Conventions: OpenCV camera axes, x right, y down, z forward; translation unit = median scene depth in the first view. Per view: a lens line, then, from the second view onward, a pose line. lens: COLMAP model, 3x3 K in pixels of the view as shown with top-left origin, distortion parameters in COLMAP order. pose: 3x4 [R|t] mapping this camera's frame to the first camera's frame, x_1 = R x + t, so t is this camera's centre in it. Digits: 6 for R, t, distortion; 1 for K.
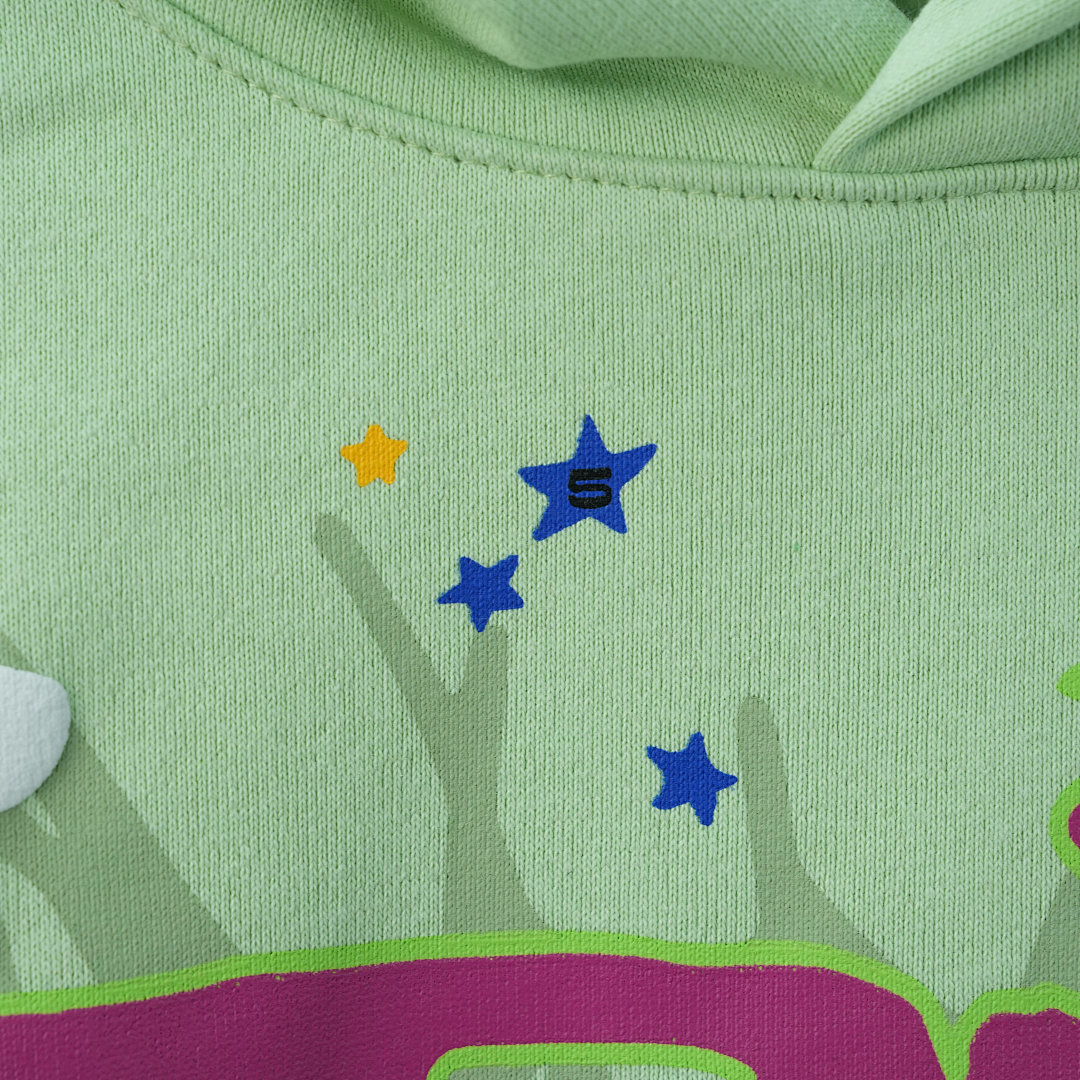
lens RADIAL K [[2648.4, 0, 540.0], [0, 2648.4, 540.0], [0, 0, 1]] dist [0.199635, 0.485349]
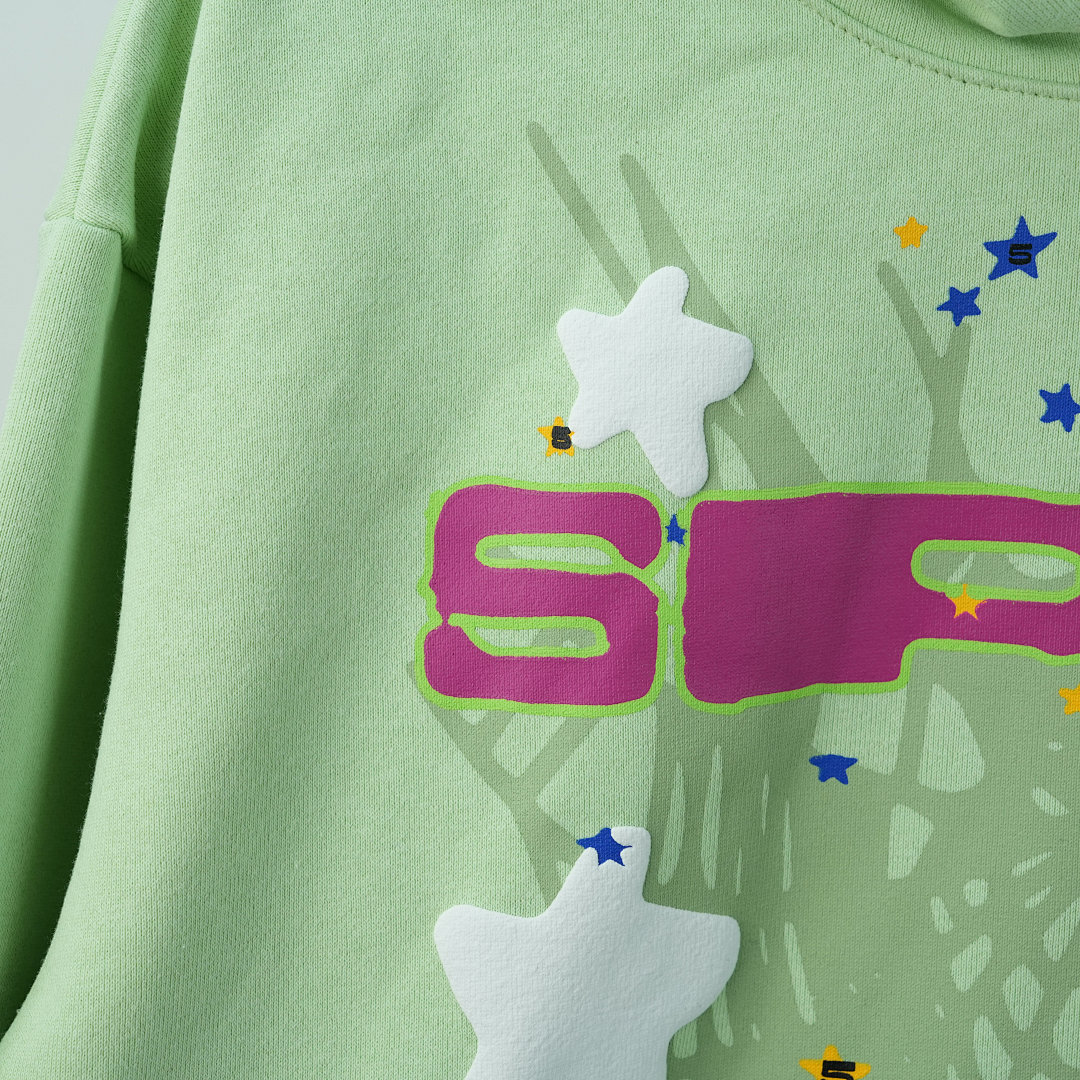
lens RADIAL K [[2648.4, 0, 540.0], [0, 2648.4, 540.0], [0, 0, 1]] dist [0.199635, 0.485349]
pose [[0.995943, 0.053879, -0.072073, -0.182103], [-0.050310, 0.997459, 0.050448, 0.110140], [0.074608, -0.046618, 0.996123, -1.008519]]
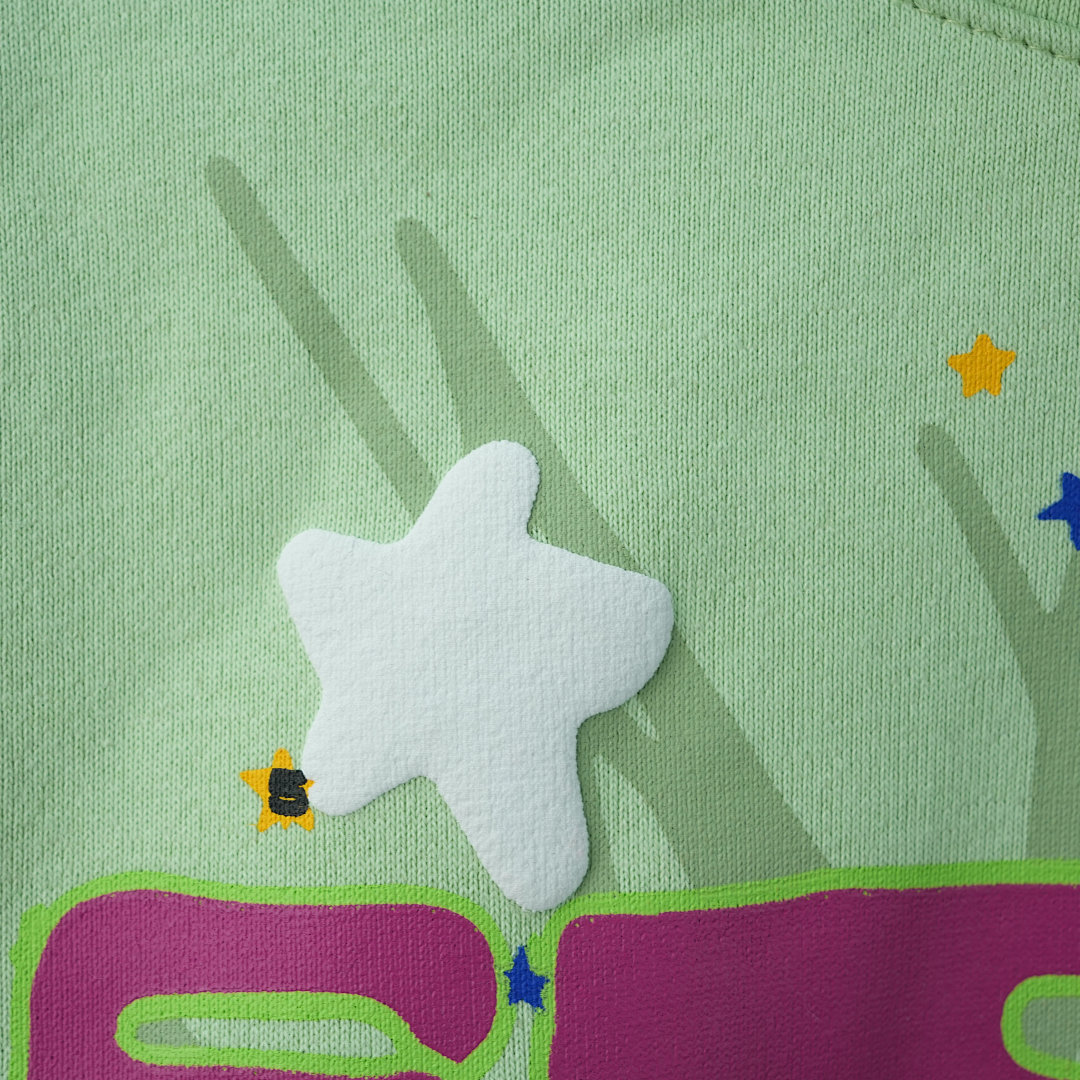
lens RADIAL K [[2648.4, 0, 540.0], [0, 2648.4, 540.0], [0, 0, 1]] dist [0.199635, 0.485349]
pose [[0.998685, 0.028670, -0.042493, -0.182292], [-0.028966, 0.999560, -0.006352, 0.043665], [0.042292, 0.007575, 0.999077, 0.008269]]
